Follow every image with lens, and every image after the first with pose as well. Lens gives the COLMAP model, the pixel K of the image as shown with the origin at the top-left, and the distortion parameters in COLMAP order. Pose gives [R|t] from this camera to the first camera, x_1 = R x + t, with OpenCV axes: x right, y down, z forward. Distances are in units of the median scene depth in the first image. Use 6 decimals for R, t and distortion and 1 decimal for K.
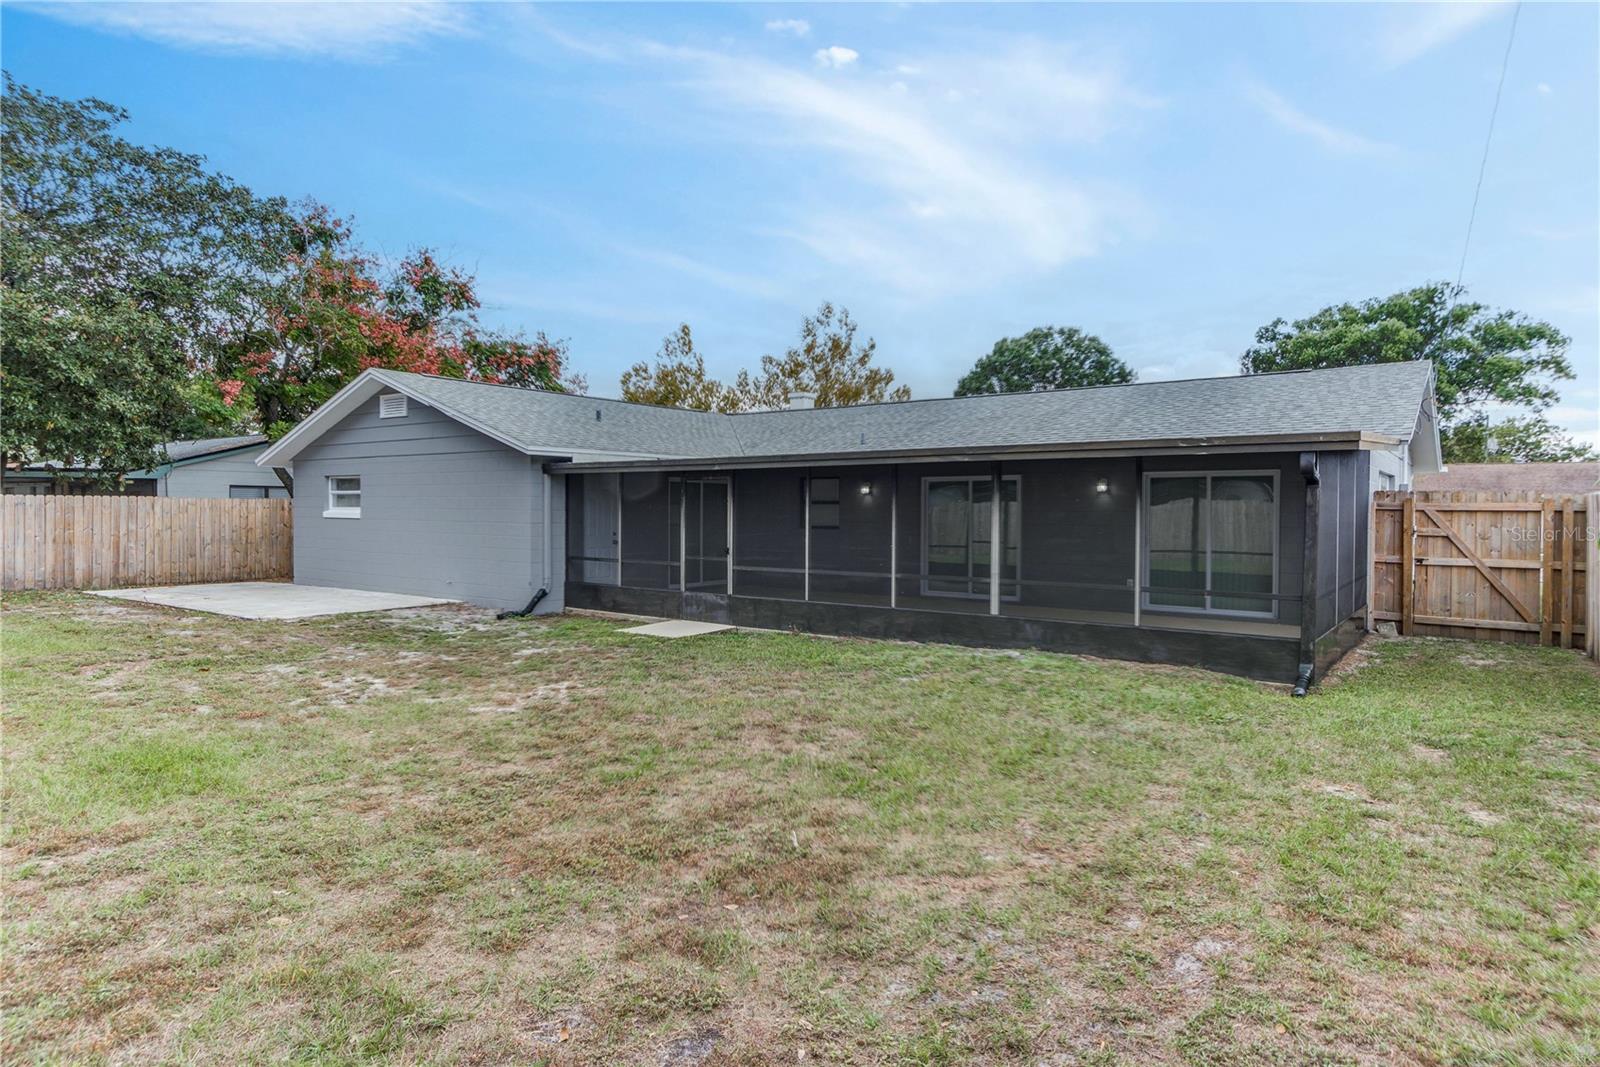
lens RADIAL K [[981.2, 0, 799.3], [0, 981.2, 511.2], [0, 0, 1]] dist [0.003442, 0.000363]
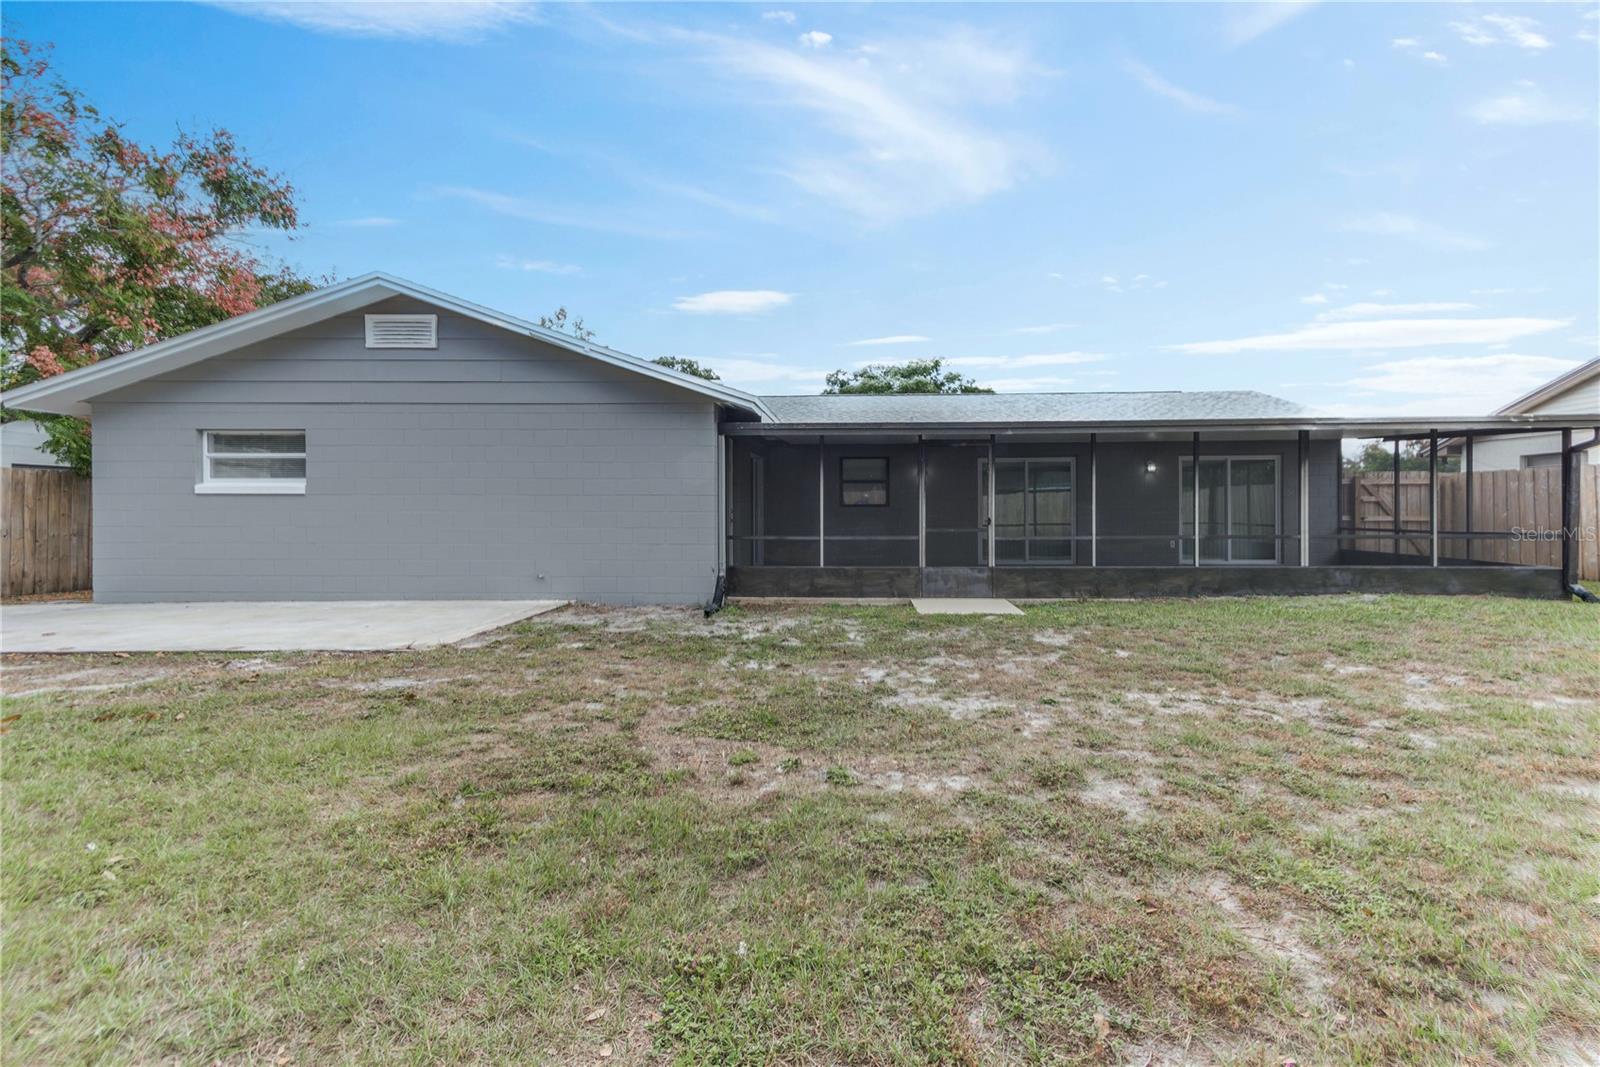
lens RADIAL K [[762.4, 0, 837.2], [0, 762.4, 501.4], [0, 0, 1]] dist [0.013139, -0.000365]
pose [[0.802046, 0.002402, 0.597258, -0.637183], [0.007513, 0.999872, -0.014111, 0.030701], [-0.597215, 0.015805, 0.801925, 0.491420]]
